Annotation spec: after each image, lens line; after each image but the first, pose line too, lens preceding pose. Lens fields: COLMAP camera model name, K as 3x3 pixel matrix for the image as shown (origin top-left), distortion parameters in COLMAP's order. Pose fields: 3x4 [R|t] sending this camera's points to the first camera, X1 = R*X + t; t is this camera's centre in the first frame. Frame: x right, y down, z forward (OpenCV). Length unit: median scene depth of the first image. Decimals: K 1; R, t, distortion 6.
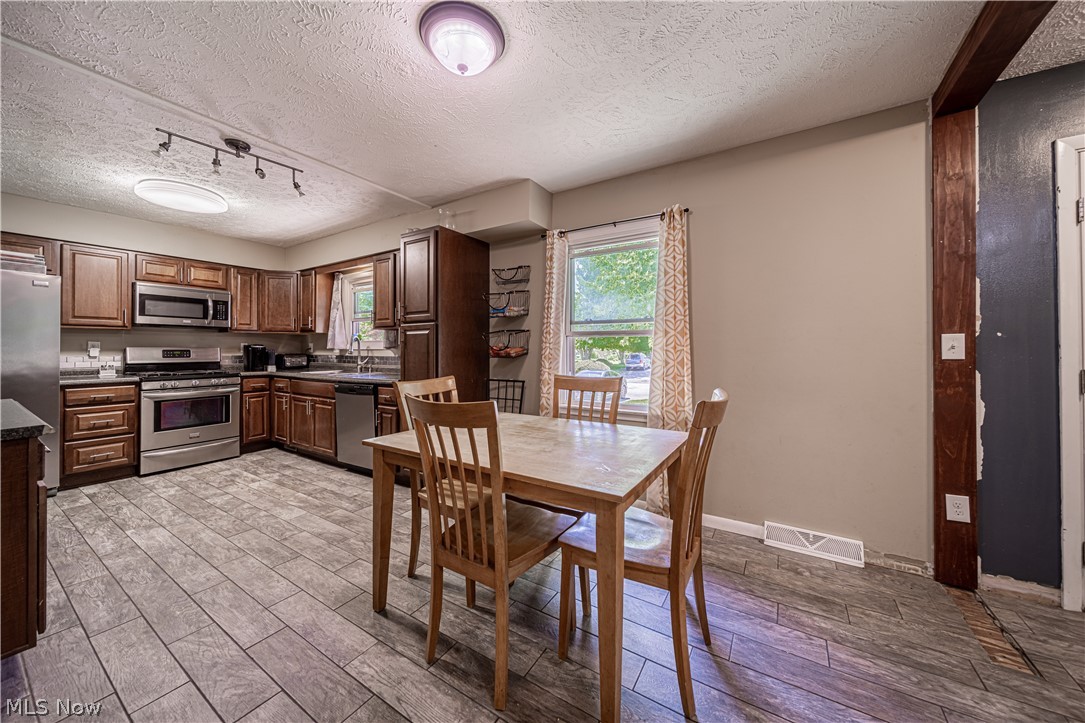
lens RADIAL K [[384.7, 0, 546.2], [0, 384.7, 346.2], [0, 0, 1]] dist [0.002478, -0.002708]
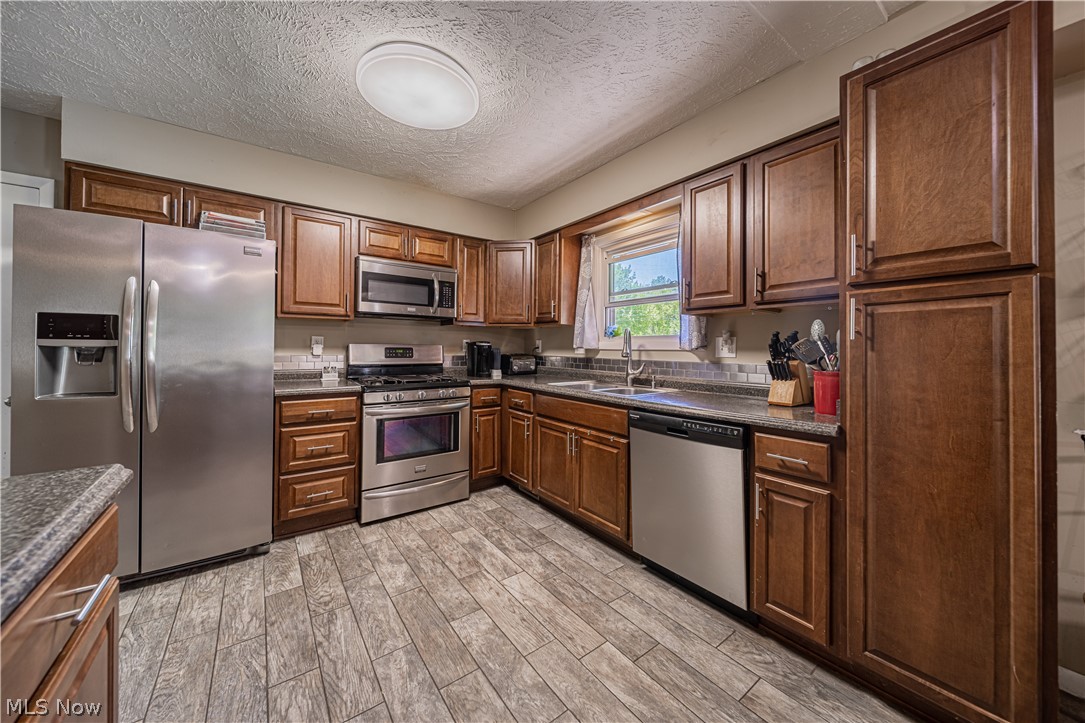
lens RADIAL K [[384.7, 0, 546.2], [0, 384.7, 346.2], [0, 0, 1]] dist [0.002478, -0.002708]
pose [[0.932332, 0.007561, -0.361525, -0.443933], [-0.007823, 0.999969, 0.000738, 0.004038], [0.361519, 0.002140, 0.932362, 0.422813]]
